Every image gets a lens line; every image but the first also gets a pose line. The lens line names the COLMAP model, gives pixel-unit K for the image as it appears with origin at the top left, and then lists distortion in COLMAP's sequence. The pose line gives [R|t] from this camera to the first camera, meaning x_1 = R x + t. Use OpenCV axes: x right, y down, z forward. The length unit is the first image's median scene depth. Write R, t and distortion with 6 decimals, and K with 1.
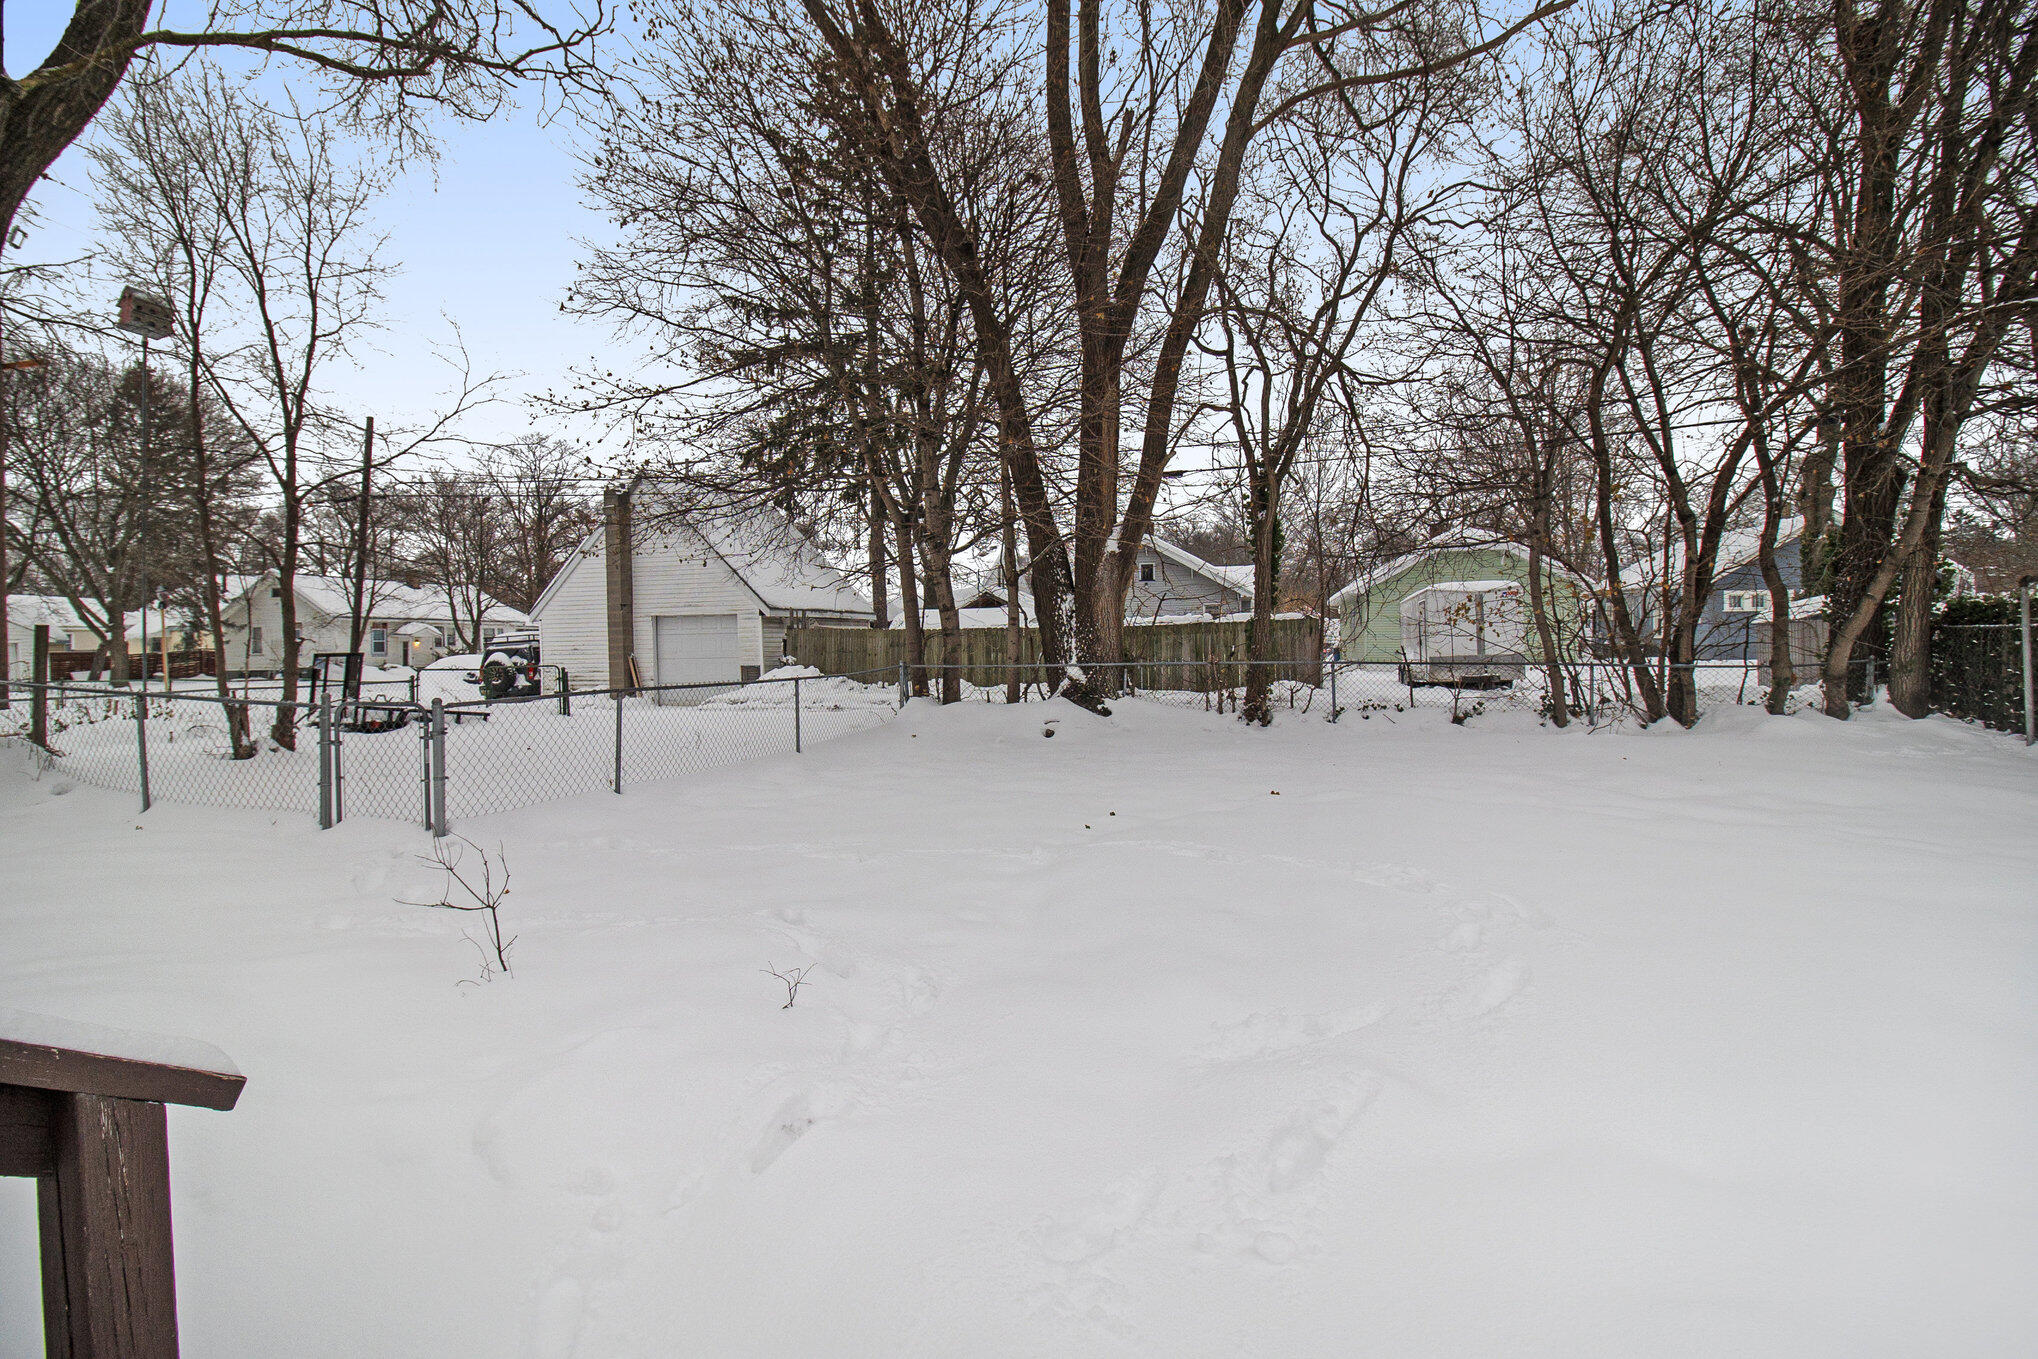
lens RADIAL K [[939.1, 0, 1009.5], [0, 939.1, 647.9], [0, 0, 1]] dist [0.001236, -0.012067]
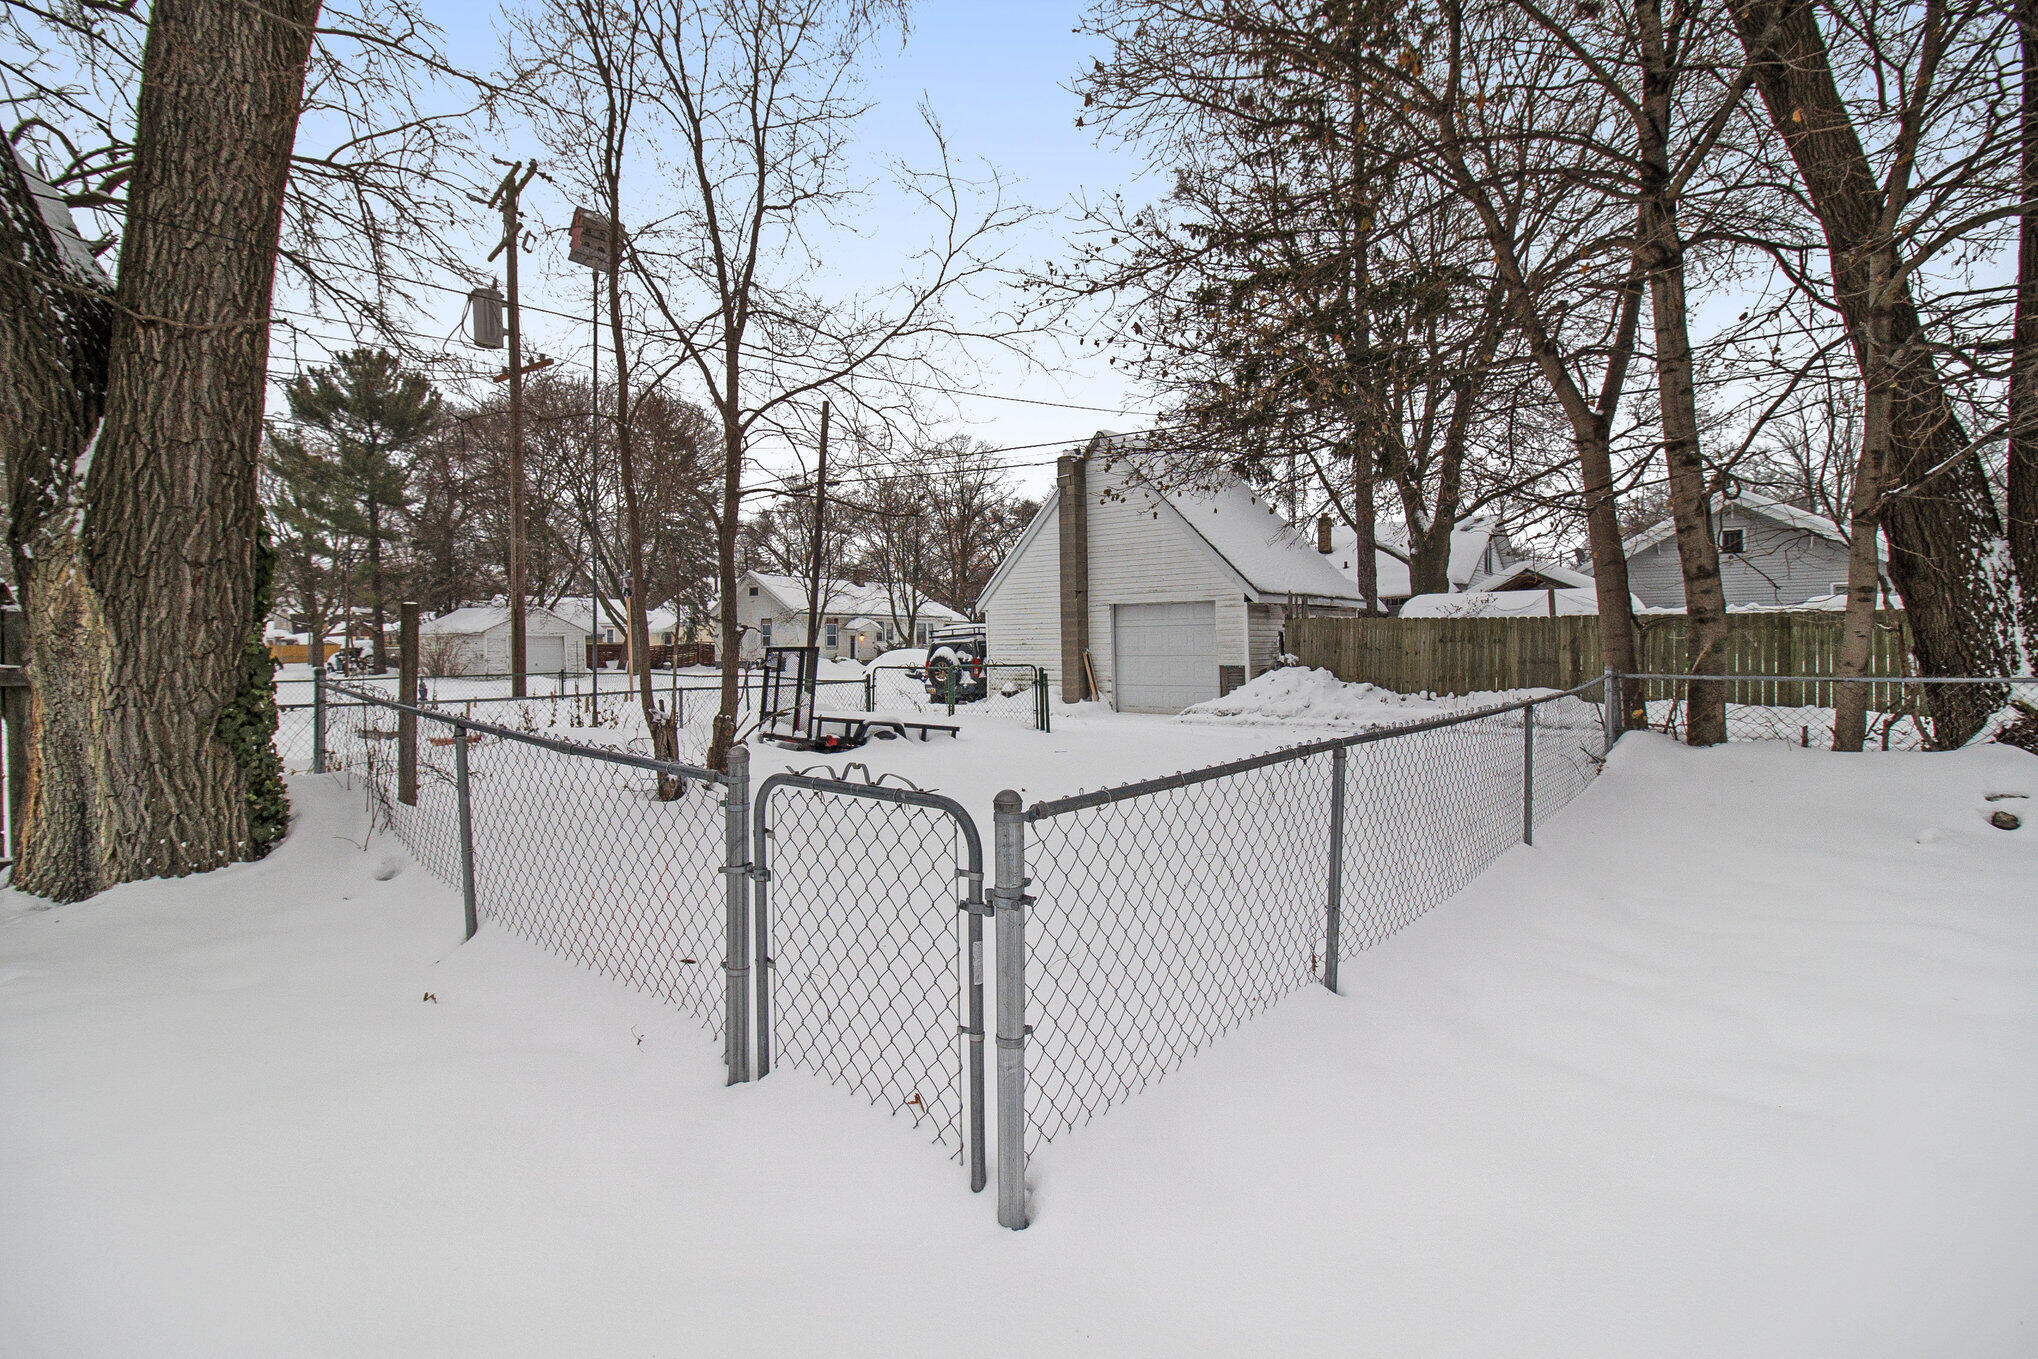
lens RADIAL K [[939.1, 0, 1009.5], [0, 939.1, 647.9], [0, 0, 1]] dist [0.001236, -0.012067]
pose [[0.919591, 0.006485, -0.392823, -0.133413], [-0.004745, 0.999974, 0.005402, 0.000602], [0.392848, -0.003104, 0.919598, 0.193977]]
